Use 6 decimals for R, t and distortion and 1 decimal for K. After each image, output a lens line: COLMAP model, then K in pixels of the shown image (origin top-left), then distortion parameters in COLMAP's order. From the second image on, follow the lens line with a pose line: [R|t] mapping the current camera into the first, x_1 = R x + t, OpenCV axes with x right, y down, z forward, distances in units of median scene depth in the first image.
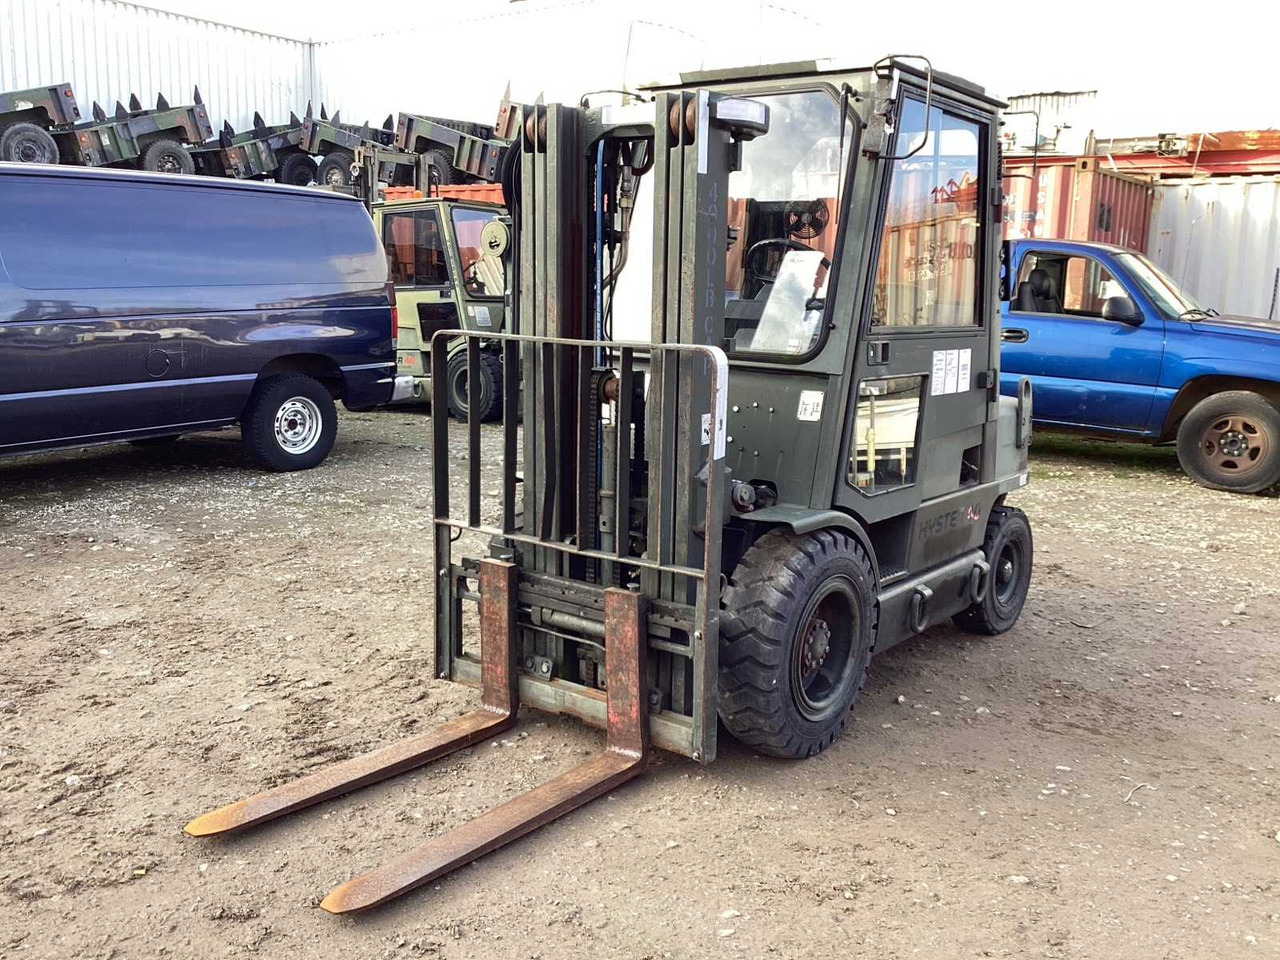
lens RADIAL K [[1160.9, 0, 640.0], [0, 1160.9, 480.0], [0, 0, 1]] dist [0.039767, -0.115113]
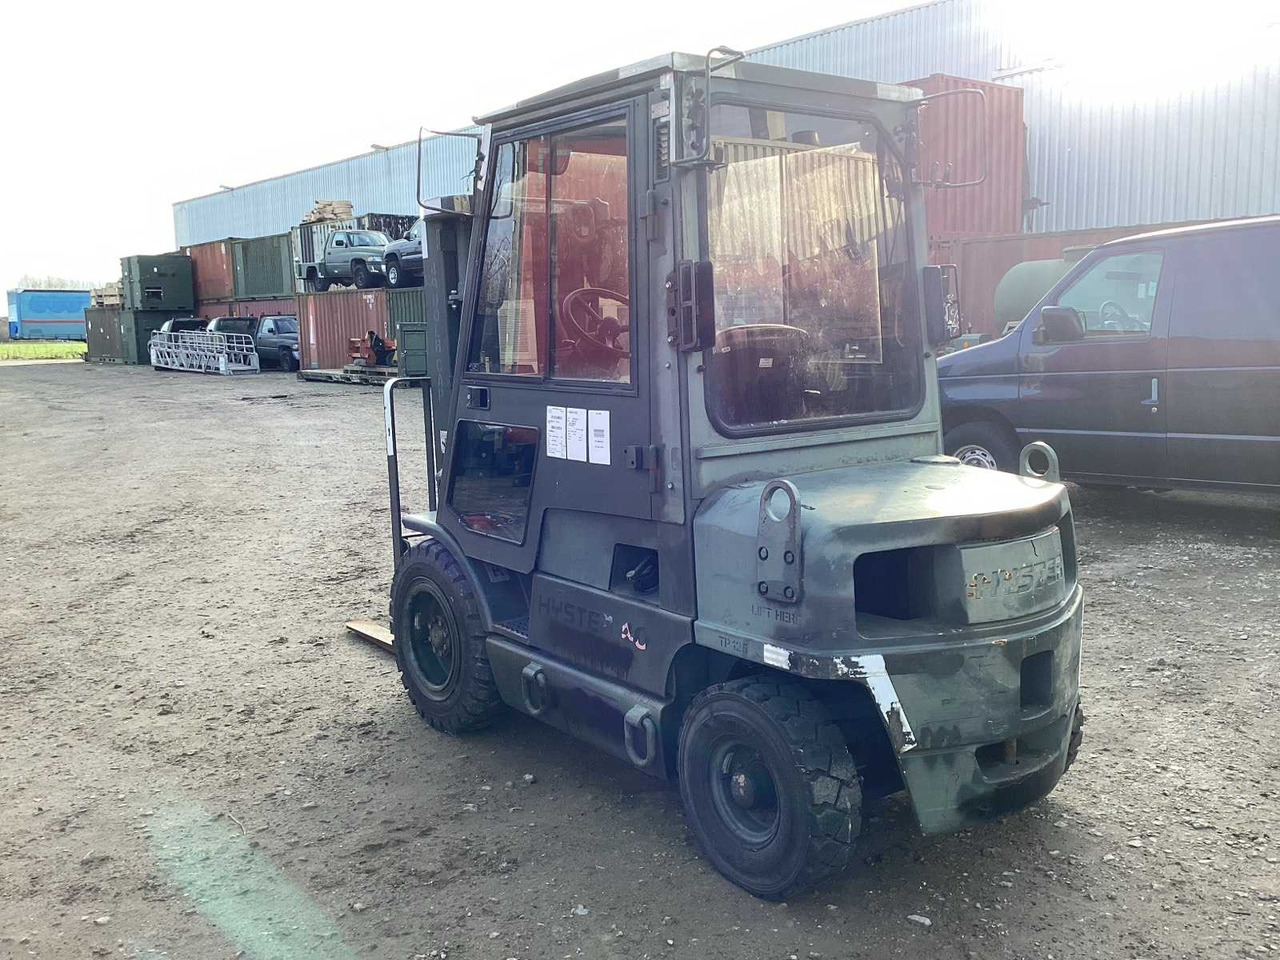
lens RADIAL K [[1160.9, 0, 640.0], [0, 1160.9, 480.0], [0, 0, 1]] dist [0.039767, -0.115113]
pose [[-0.248470, 0.113662, -0.961948, 0.522790], [-0.145334, 0.977475, 0.153036, -0.096395], [0.957674, 0.177829, -0.226355, 0.613061]]
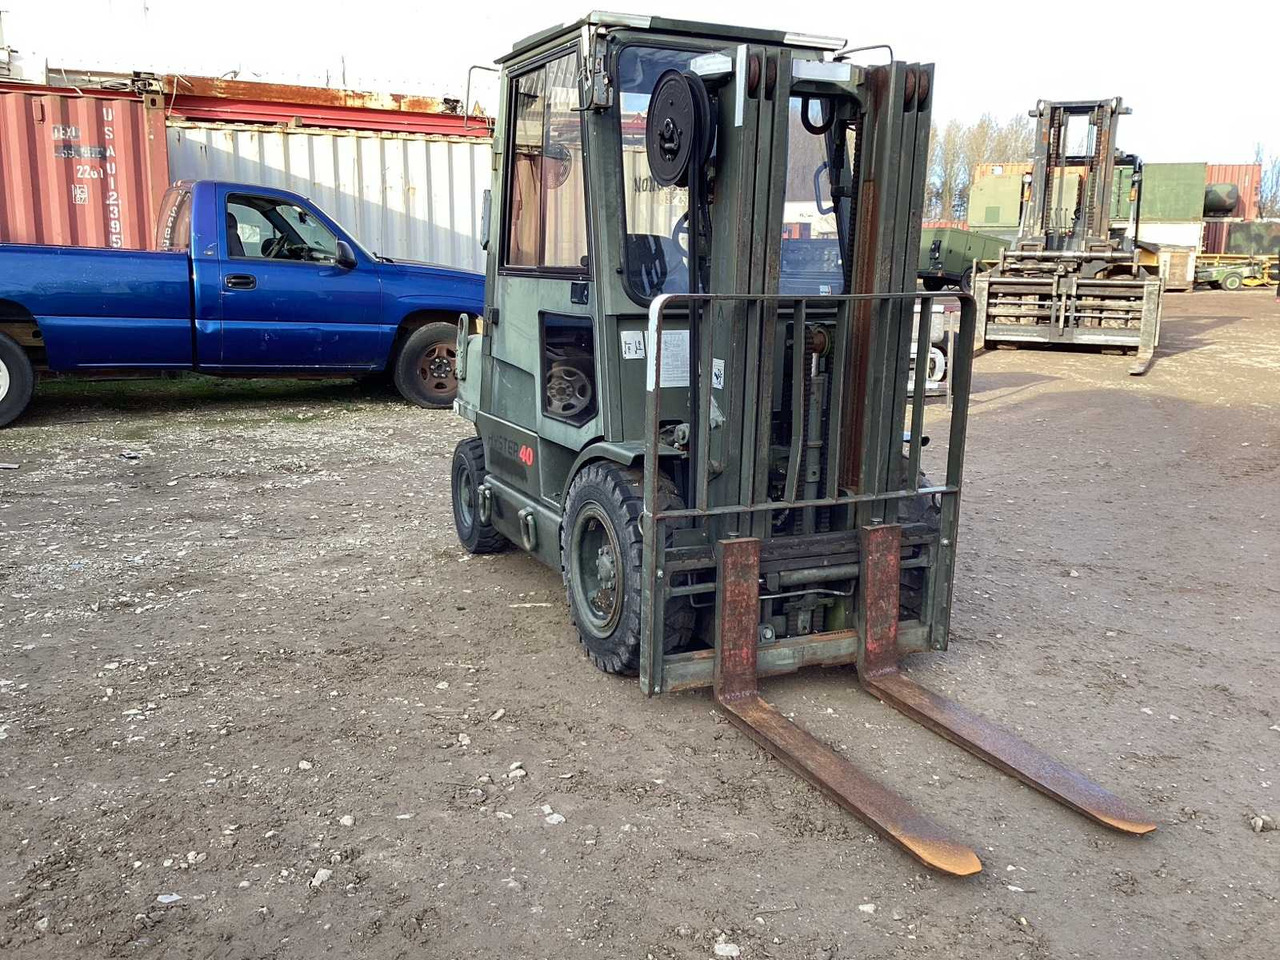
lens RADIAL K [[1143.6, 0, 640.0], [0, 1143.6, 480.0], [0, 0, 1]] dist [0.061410, -0.108381]
pose [[0.469054, -0.187408, 0.863057, -0.419202], [0.140148, 0.980639, 0.136772, -0.050615], [-0.871979, 0.056802, 0.486237, 0.270917]]
